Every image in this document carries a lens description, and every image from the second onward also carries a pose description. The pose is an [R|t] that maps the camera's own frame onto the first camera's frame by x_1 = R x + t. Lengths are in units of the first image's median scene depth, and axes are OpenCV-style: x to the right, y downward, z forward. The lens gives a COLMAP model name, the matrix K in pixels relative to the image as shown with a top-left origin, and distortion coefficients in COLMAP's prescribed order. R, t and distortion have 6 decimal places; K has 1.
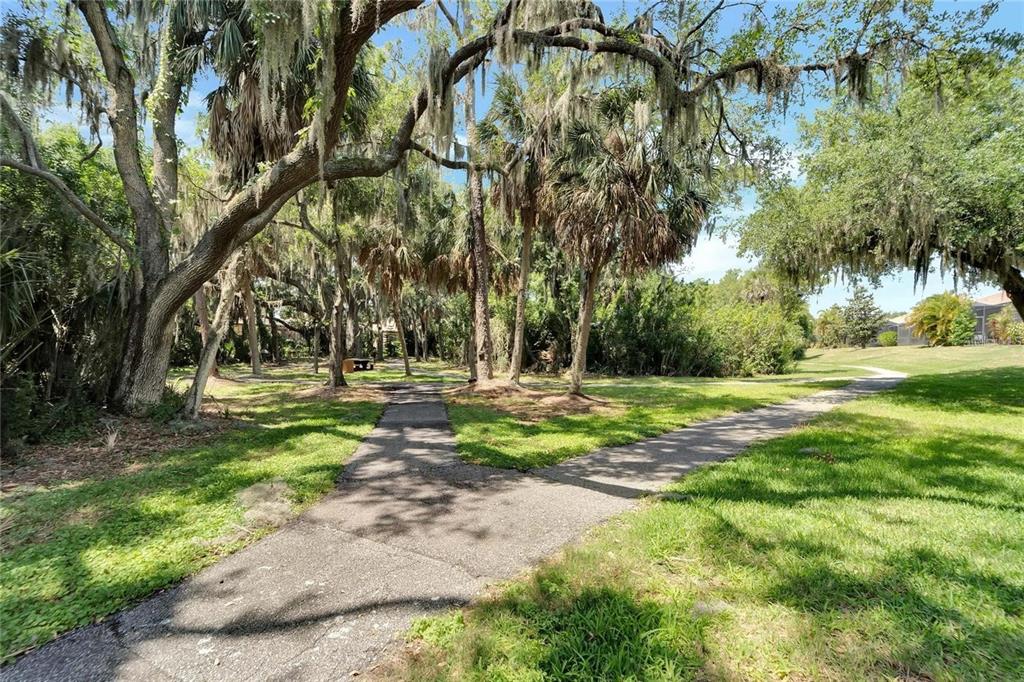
lens RADIAL K [[412.5, 0, 512.2], [0, 412.5, 345.0], [0, 0, 1]] dist [0.000488, 0.000166]
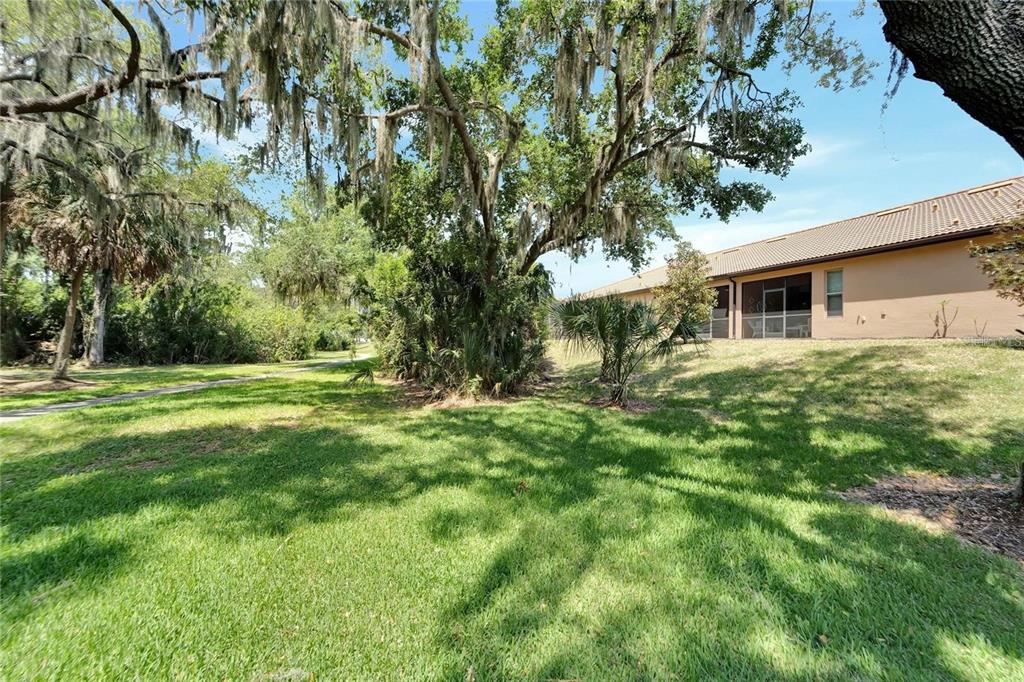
lens RADIAL K [[412.5, 0, 511.5], [0, 412.5, 341.9], [0, 0, 1]] dist [0.000488, 0.000166]
pose [[0.649838, 0.007497, 0.760035, 0.056169], [-0.016108, 0.999863, 0.003910, -0.006678], [-0.759902, -0.014784, 0.649870, -0.445548]]
